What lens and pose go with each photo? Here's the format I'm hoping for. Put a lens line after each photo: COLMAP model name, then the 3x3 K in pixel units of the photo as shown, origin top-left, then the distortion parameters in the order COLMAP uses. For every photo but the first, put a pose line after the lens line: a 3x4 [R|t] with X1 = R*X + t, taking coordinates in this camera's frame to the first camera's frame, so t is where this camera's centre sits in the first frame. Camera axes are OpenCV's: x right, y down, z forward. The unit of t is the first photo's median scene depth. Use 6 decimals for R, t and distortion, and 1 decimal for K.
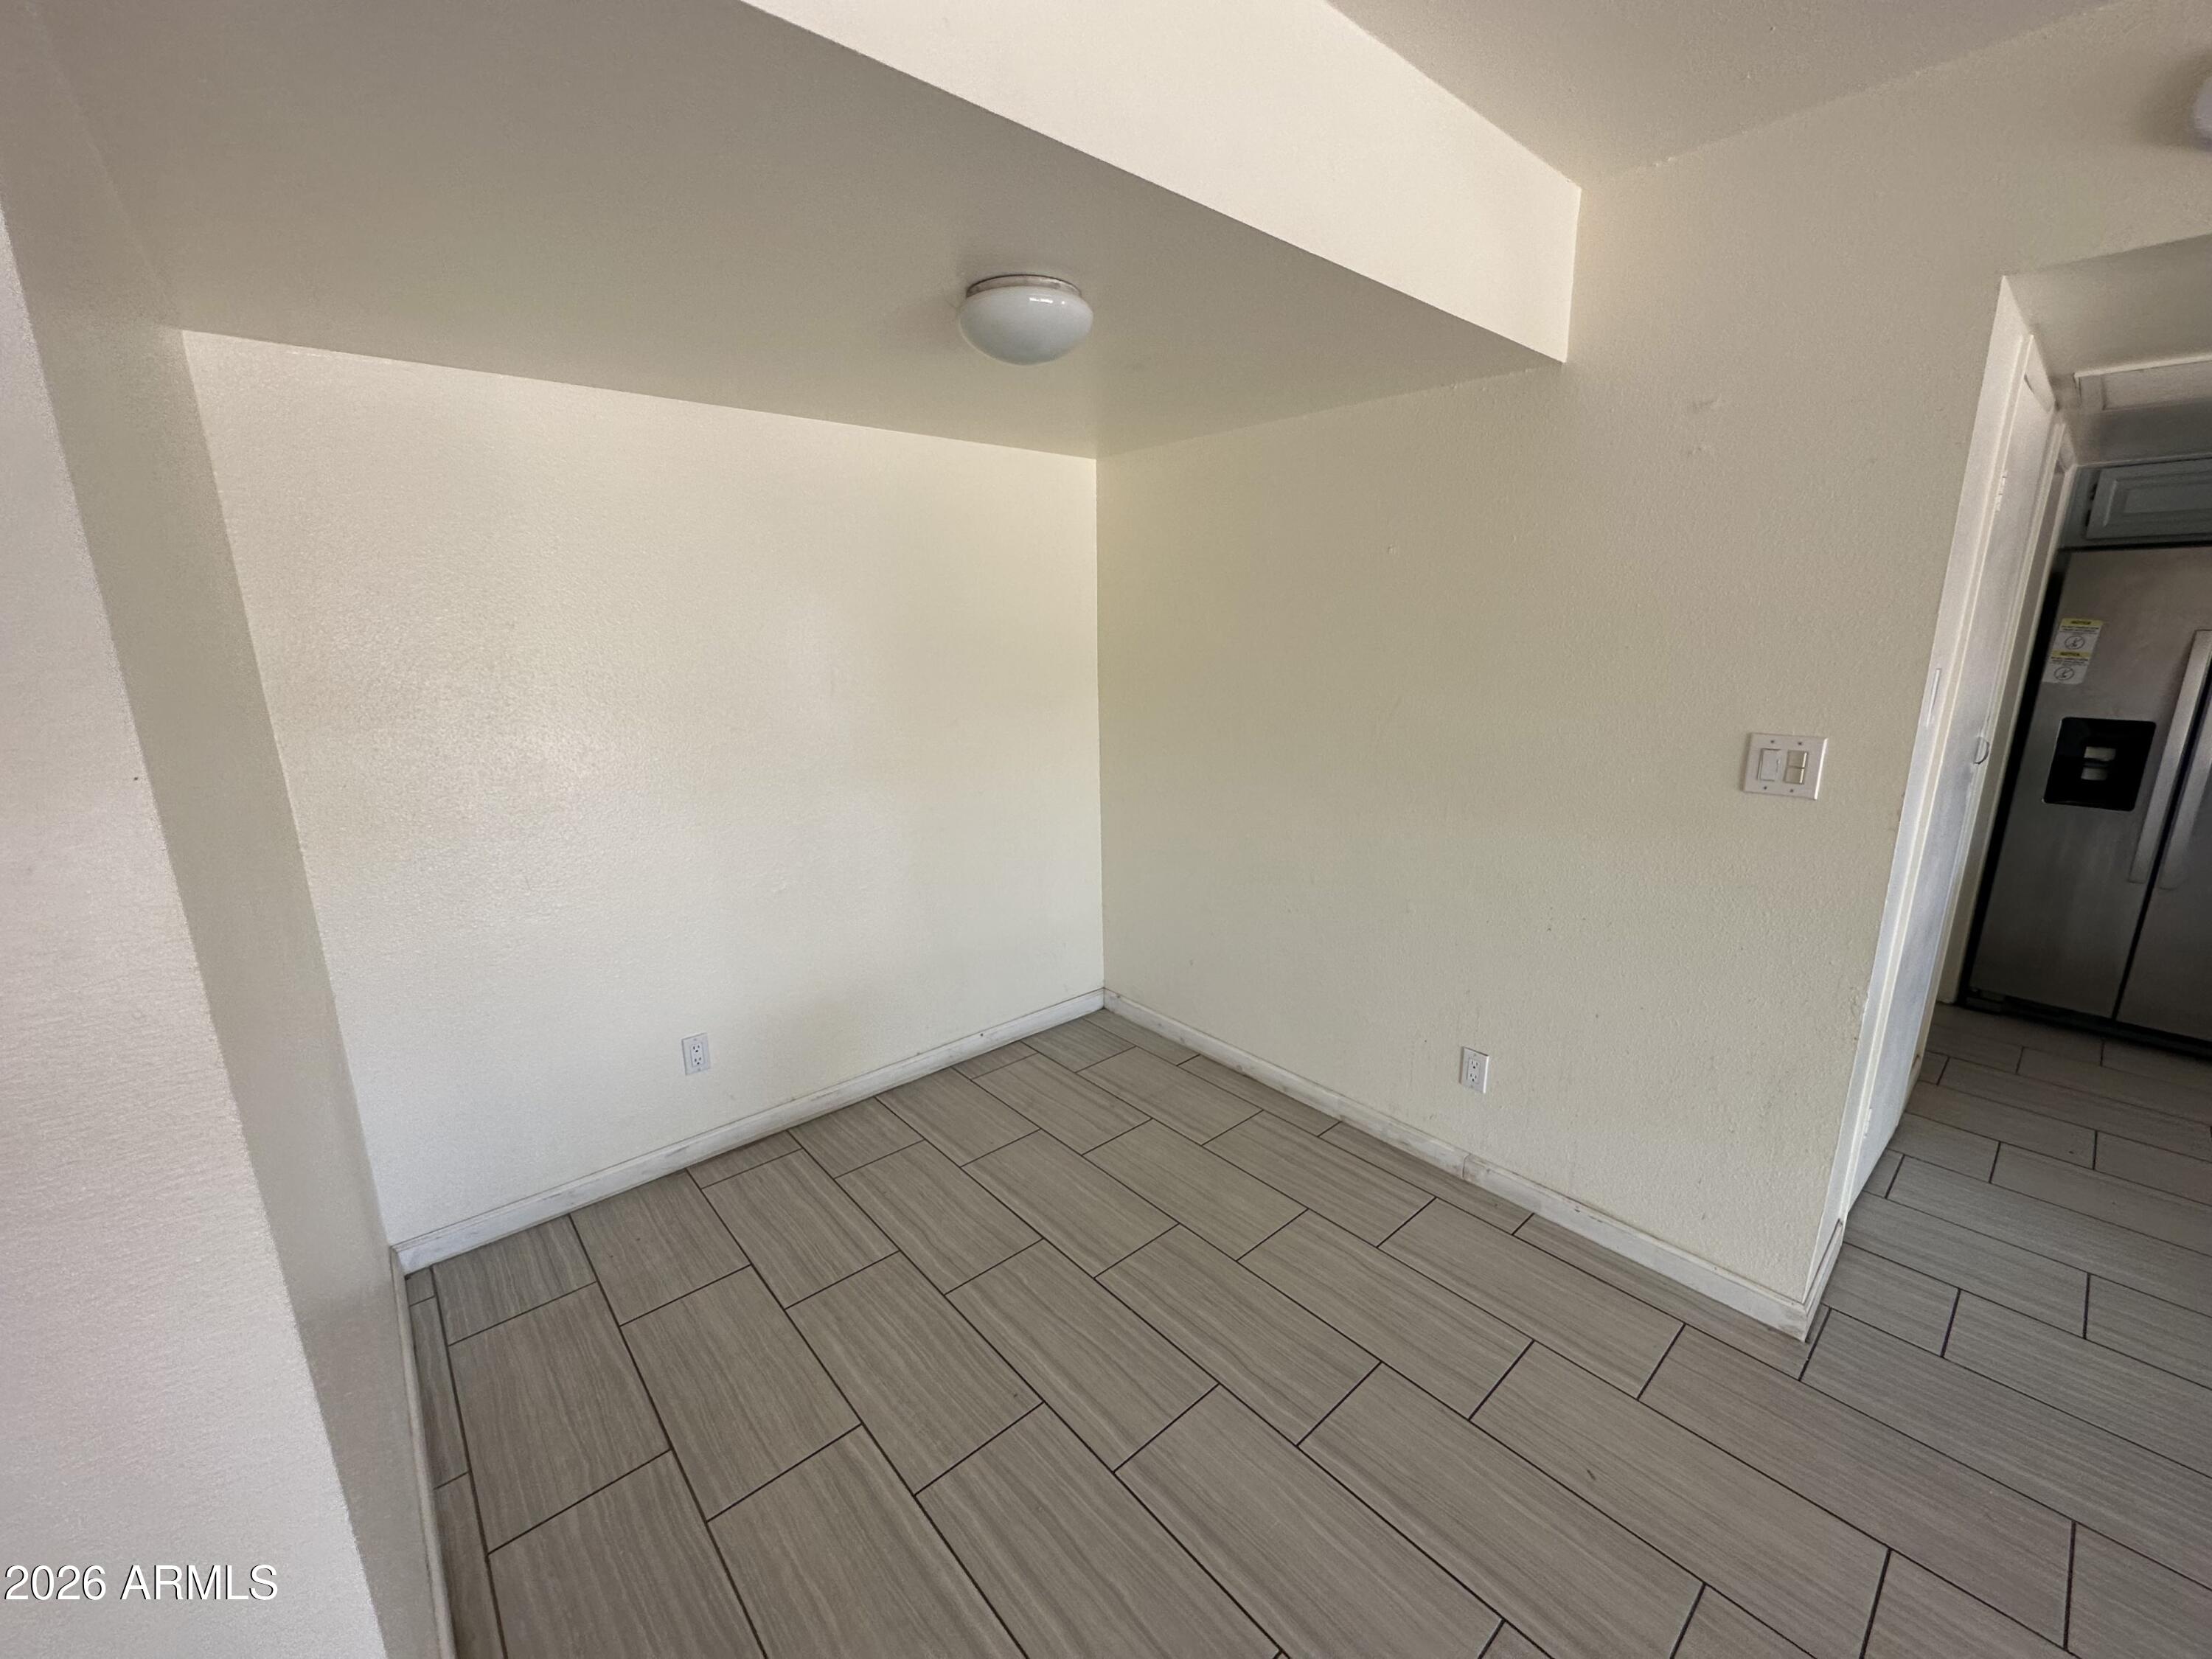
lens RADIAL K [[884.4, 0, 1108.4], [0, 884.4, 820.7], [0, 0, 1]] dist [-0.001961, 0.000825]
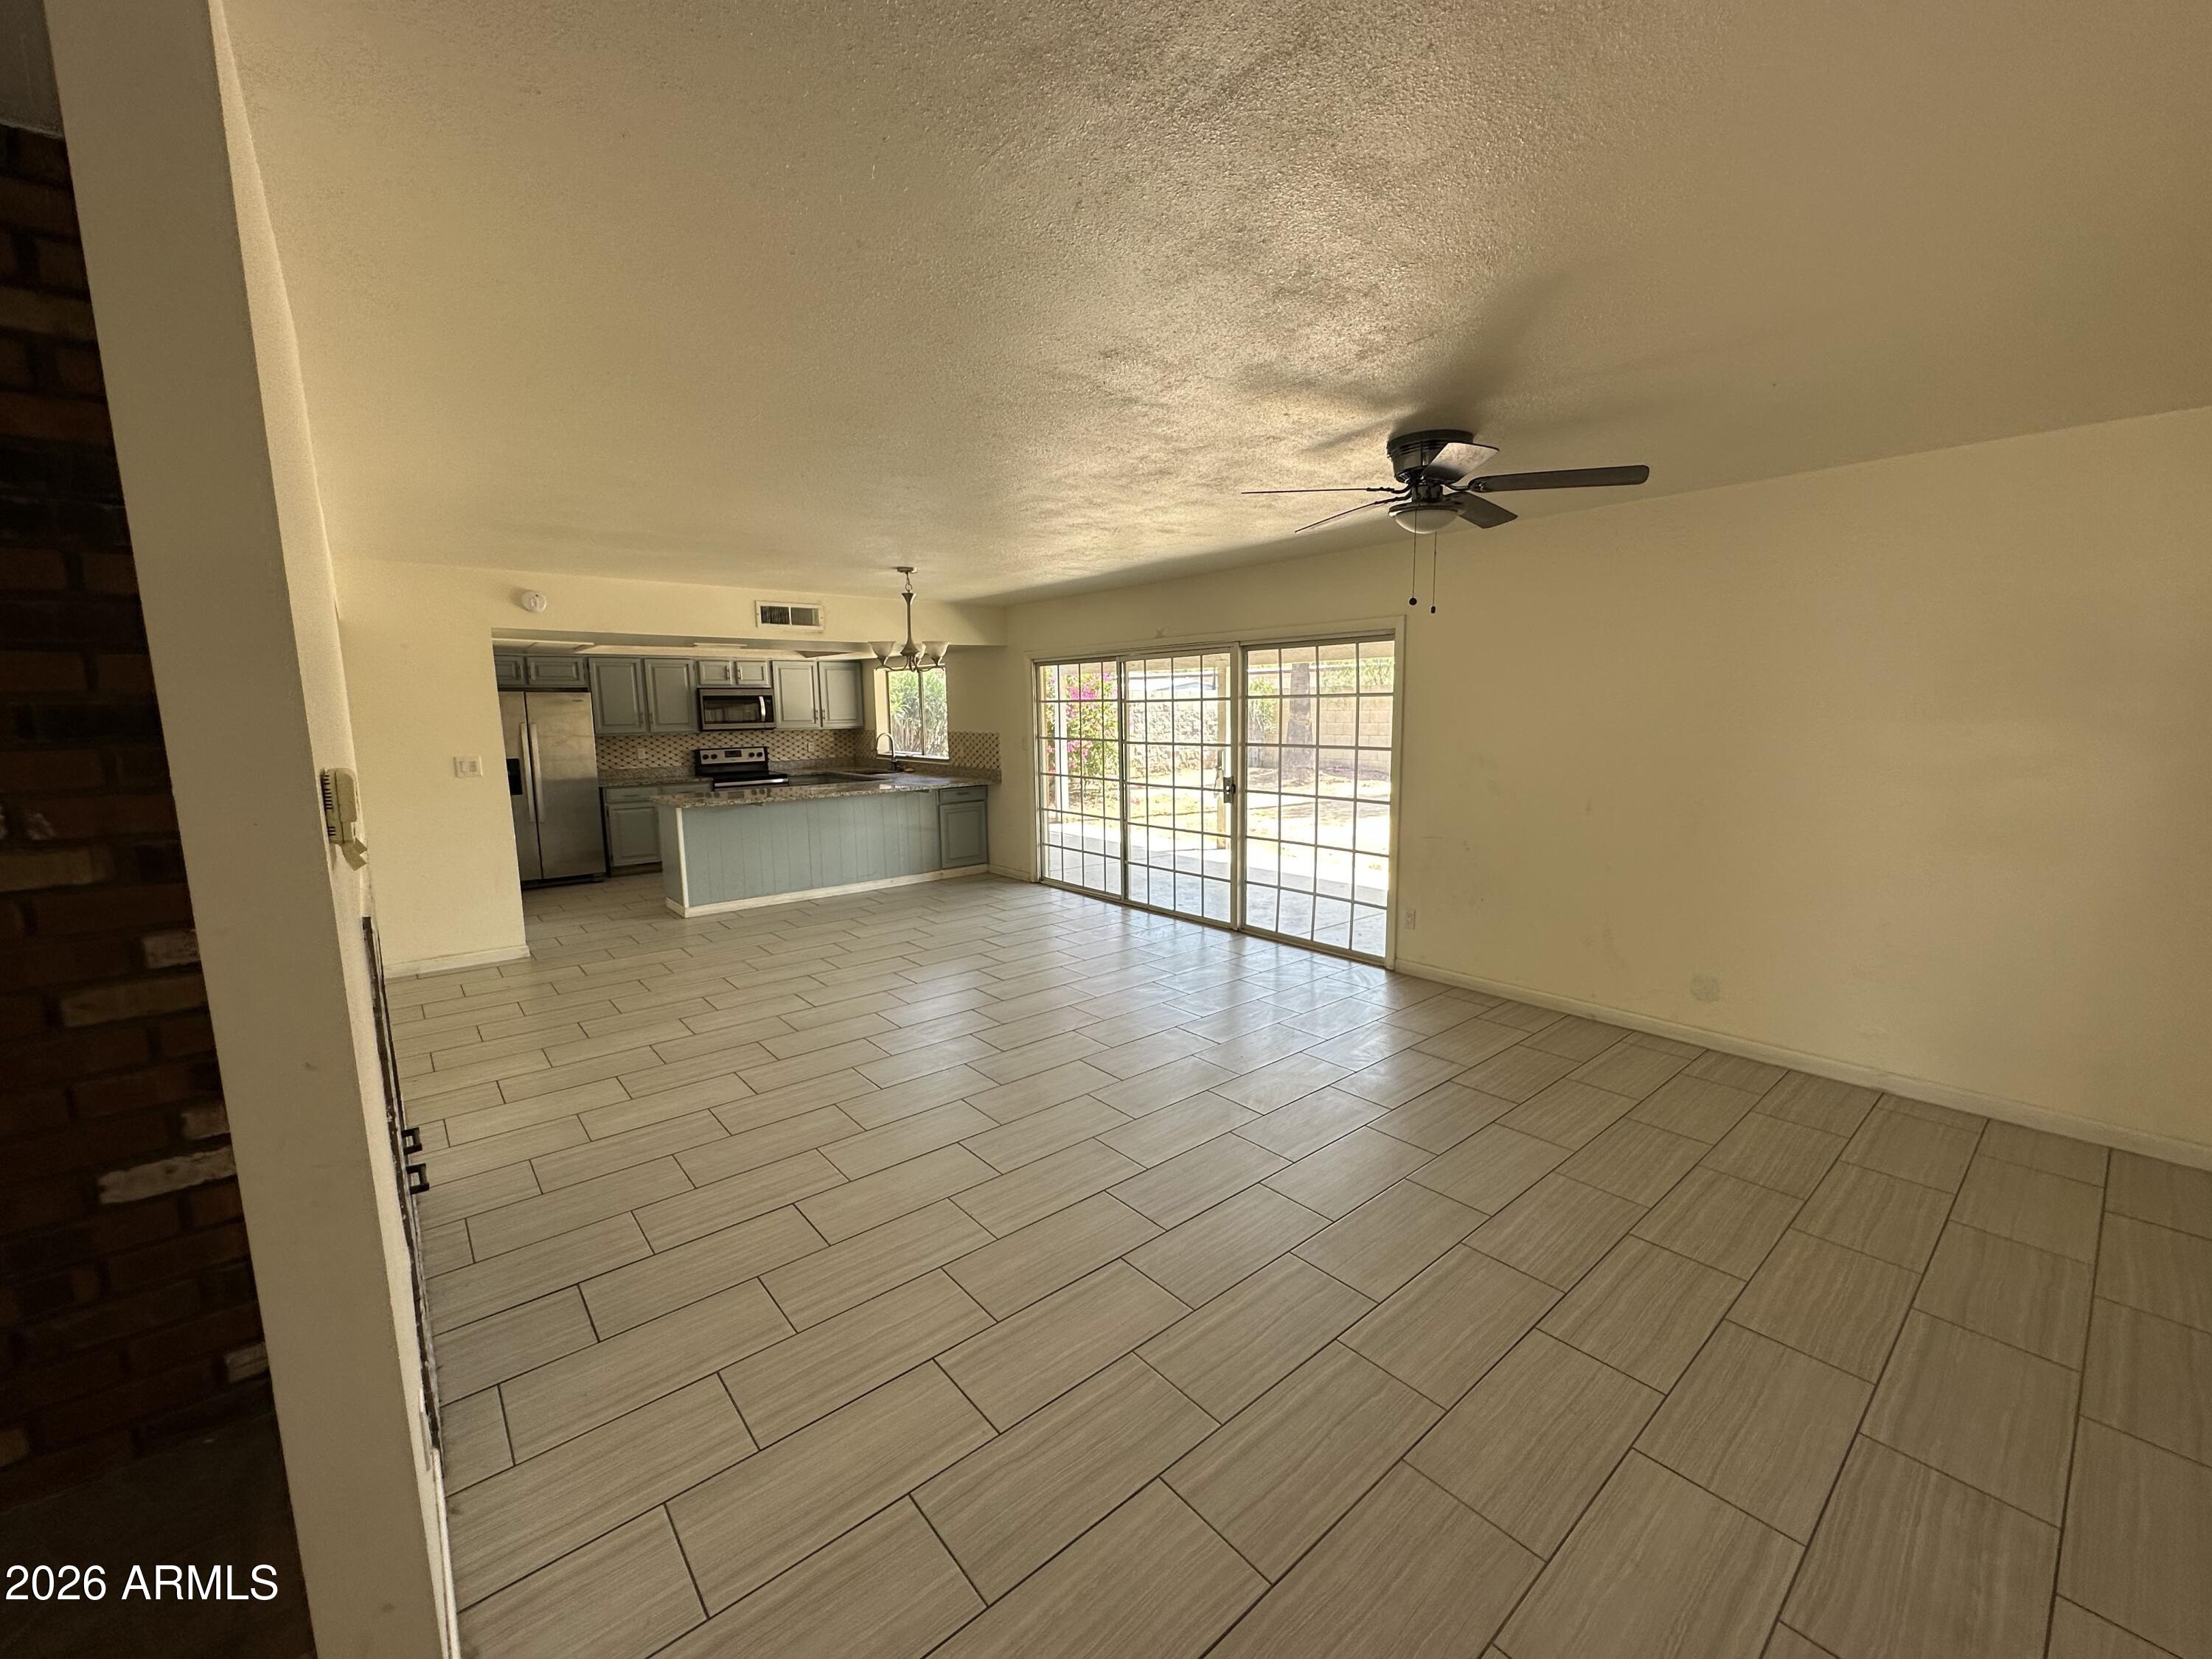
lens RADIAL K [[884.4, 0, 1112.9], [0, 884.4, 824.1], [0, 0, 1]] dist [-0.001961, 0.000825]
pose [[0.031965, -0.128505, 0.991194, -1.035175], [0.238640, 0.964000, 0.117283, 0.141305], [-0.970582, 0.232789, 0.061481, -0.602637]]
